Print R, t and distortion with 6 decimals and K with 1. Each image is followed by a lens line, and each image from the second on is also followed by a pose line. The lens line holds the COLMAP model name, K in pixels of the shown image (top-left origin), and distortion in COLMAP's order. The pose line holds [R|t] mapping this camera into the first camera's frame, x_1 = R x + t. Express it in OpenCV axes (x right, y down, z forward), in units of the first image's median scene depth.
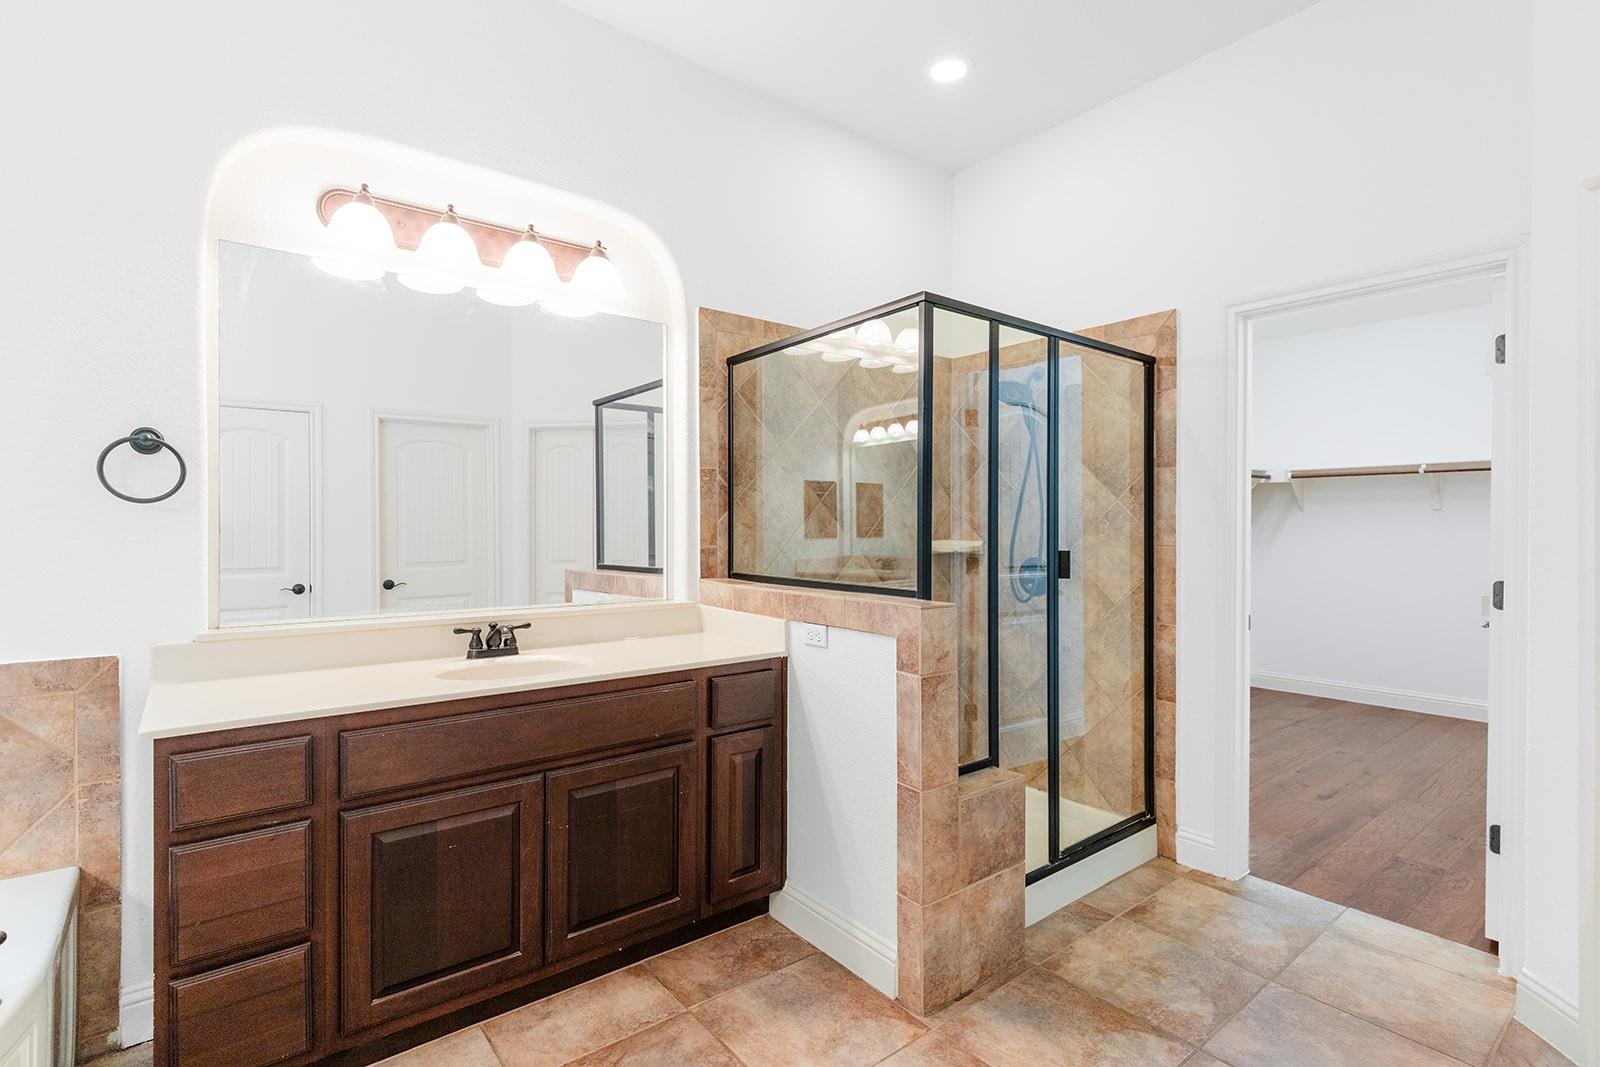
lens RADIAL K [[751.7, 0, 802.3], [0, 751.7, 531.4], [0, 0, 1]] dist [0.005634, -0.001466]
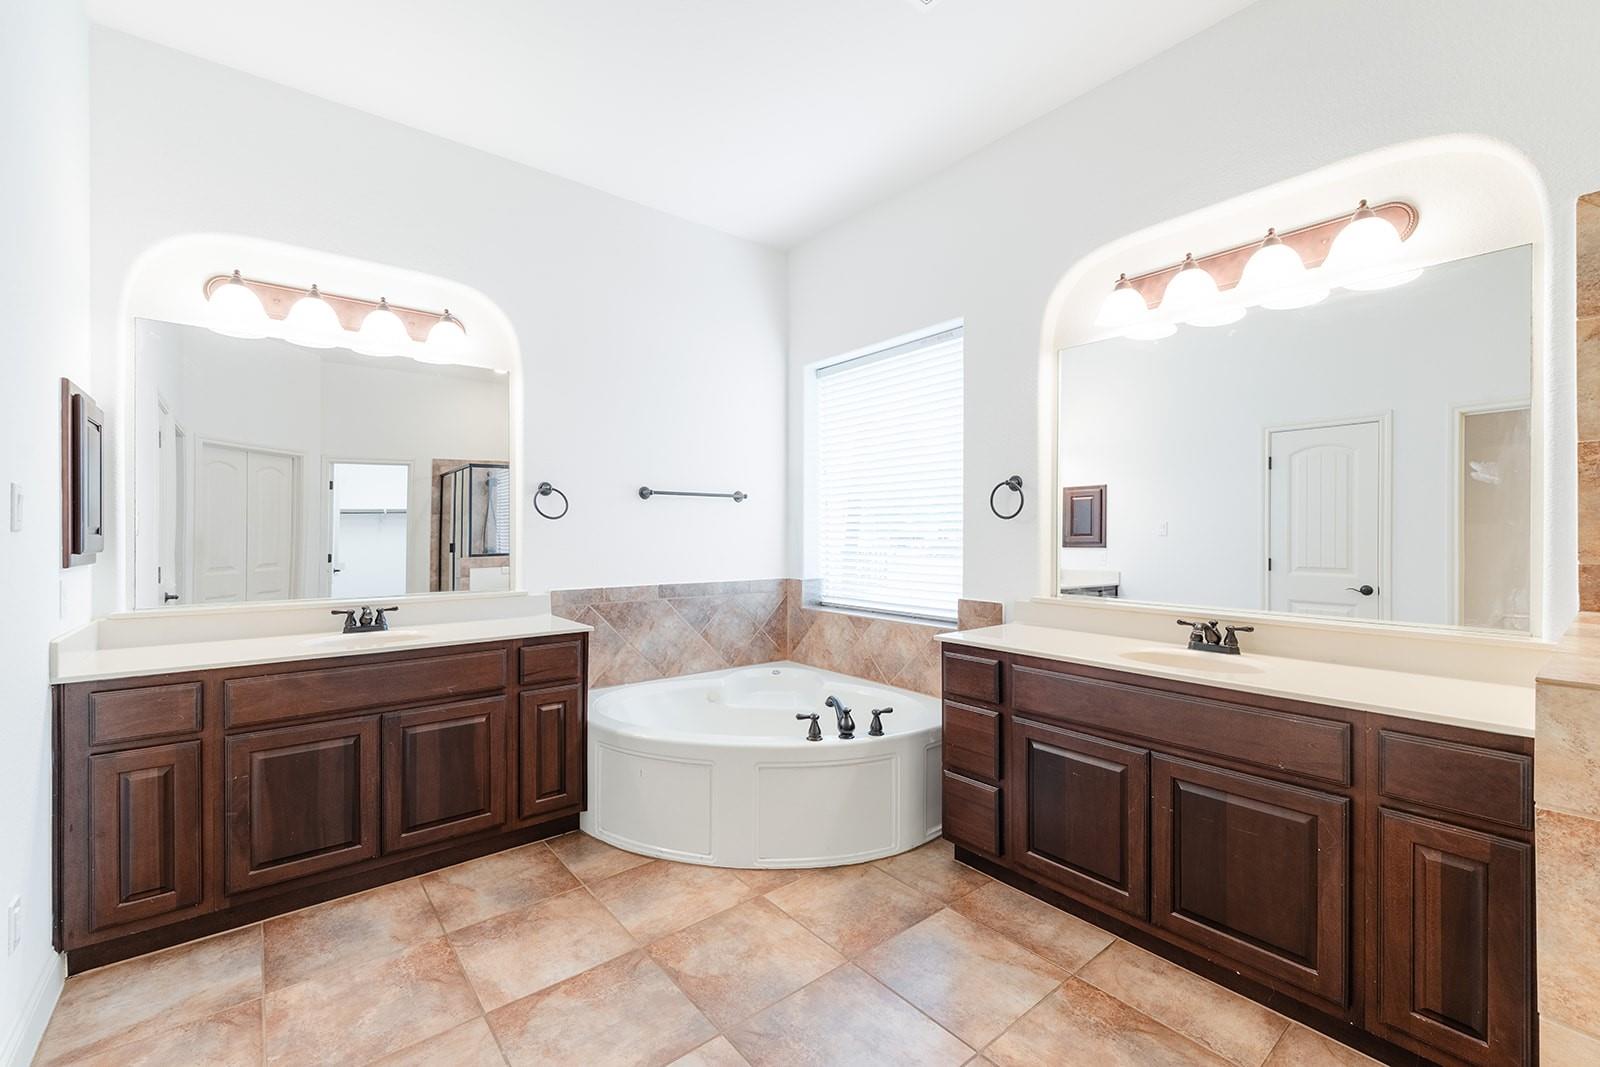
lens RADIAL K [[684.5, 0, 806.1], [0, 684.5, 530.6], [0, 0, 1]] dist [0.001978, -0.001692]
pose [[0.005521, -0.000849, -0.999984, 0.622833], [-0.006258, 0.999980, -0.000884, -0.003929], [0.999965, 0.006263, 0.005515, 0.438922]]
